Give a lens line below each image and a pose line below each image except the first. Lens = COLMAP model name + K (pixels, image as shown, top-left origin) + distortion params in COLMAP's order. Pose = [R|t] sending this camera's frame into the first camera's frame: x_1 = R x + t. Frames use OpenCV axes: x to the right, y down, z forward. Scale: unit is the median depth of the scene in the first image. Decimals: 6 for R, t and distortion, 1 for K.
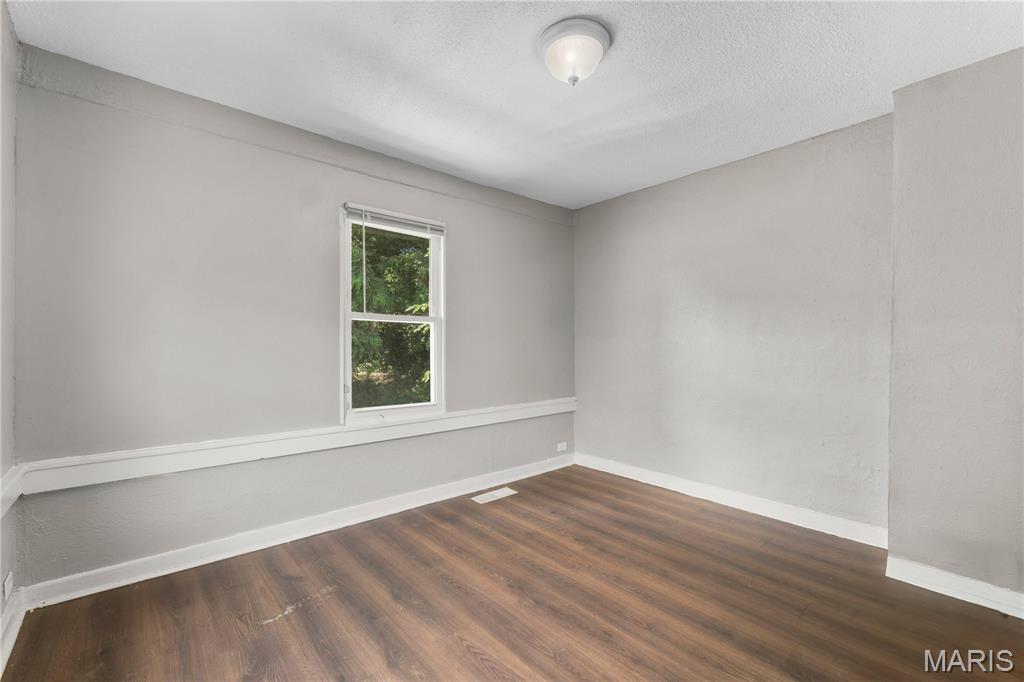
lens RADIAL K [[432.1, 0, 509.1], [0, 432.1, 346.4], [0, 0, 1]] dist [0.003147, 0.000208]
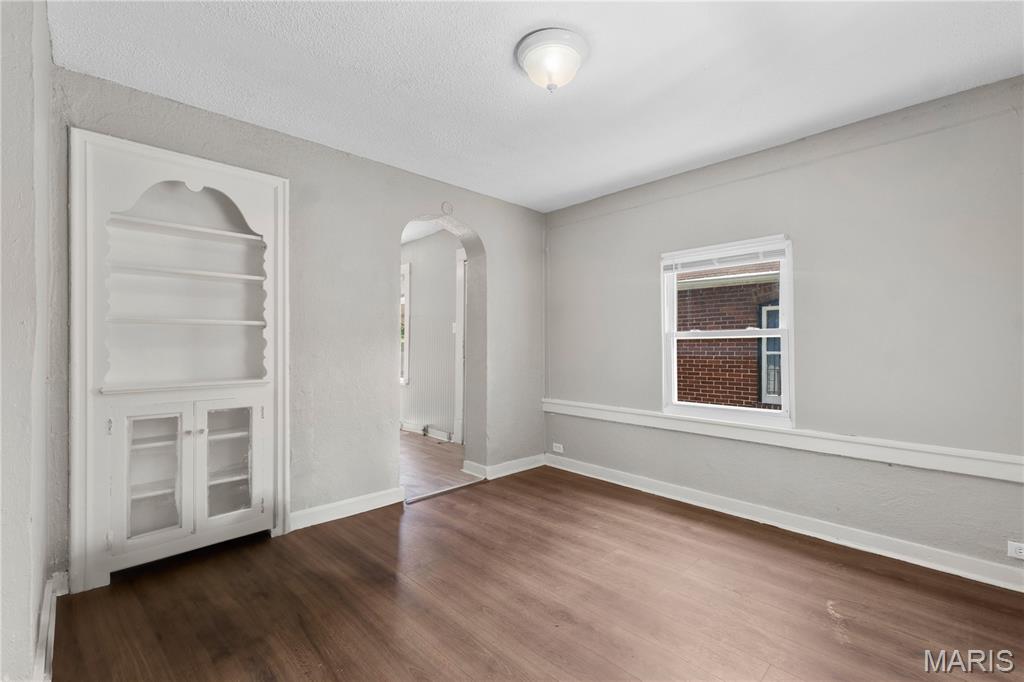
lens RADIAL K [[439.6, 0, 512.0], [0, 439.6, 341.0], [0, 0, 1]] dist [0.000110, -0.000016]
pose [[-0.997480, -0.002519, -0.070909, 0.238109], [-0.001630, 0.999920, -0.012583, -0.003801], [0.070935, -0.012436, -0.997403, 1.537650]]
